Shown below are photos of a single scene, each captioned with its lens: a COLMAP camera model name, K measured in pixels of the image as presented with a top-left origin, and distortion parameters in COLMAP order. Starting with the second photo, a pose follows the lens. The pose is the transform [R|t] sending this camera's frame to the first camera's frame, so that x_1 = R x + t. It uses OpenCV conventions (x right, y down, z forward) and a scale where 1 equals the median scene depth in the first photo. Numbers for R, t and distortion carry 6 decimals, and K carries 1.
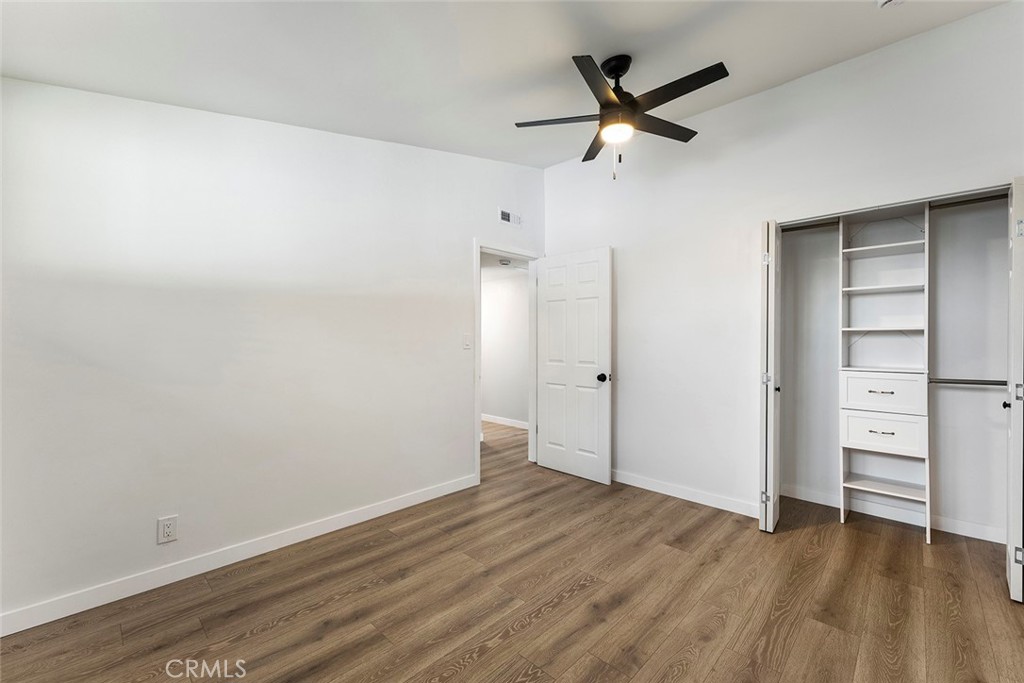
lens RADIAL K [[425.6, 0, 506.9], [0, 425.6, 340.7], [0, 0, 1]] dist [0.000681, 0.000000]
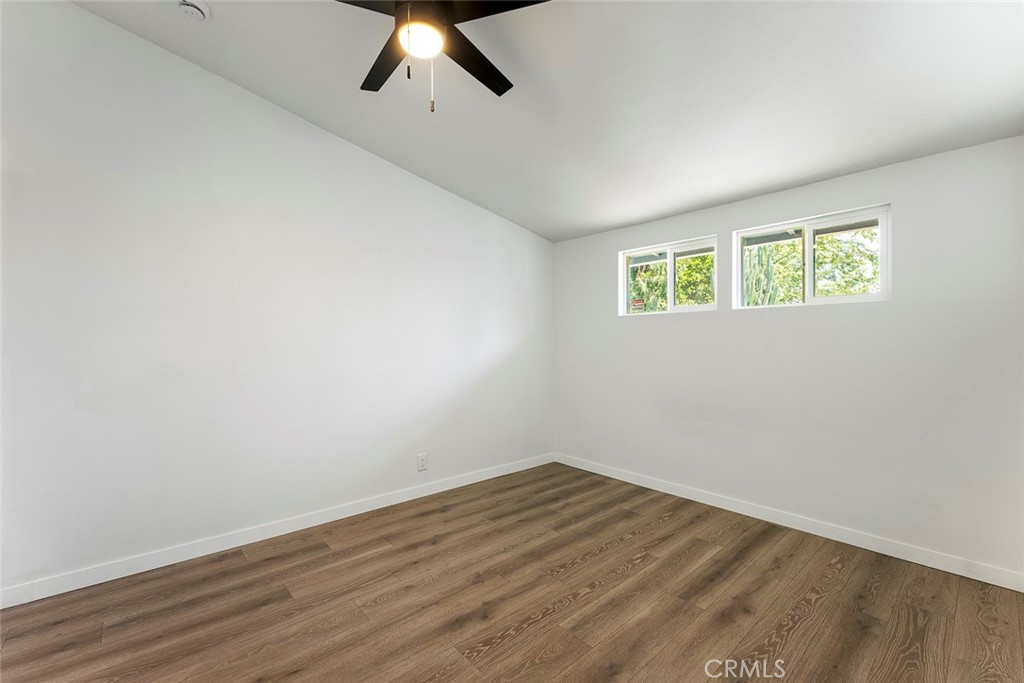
lens RADIAL K [[425.6, 0, 511.0], [0, 425.6, 345.2], [0, 0, 1]] dist [0.000681, 0.000000]
pose [[-0.997573, -0.004726, 0.069463, 0.083713], [-0.005147, 0.999969, -0.005881, 0.010985], [-0.069433, -0.006225, -0.997567, 1.915361]]
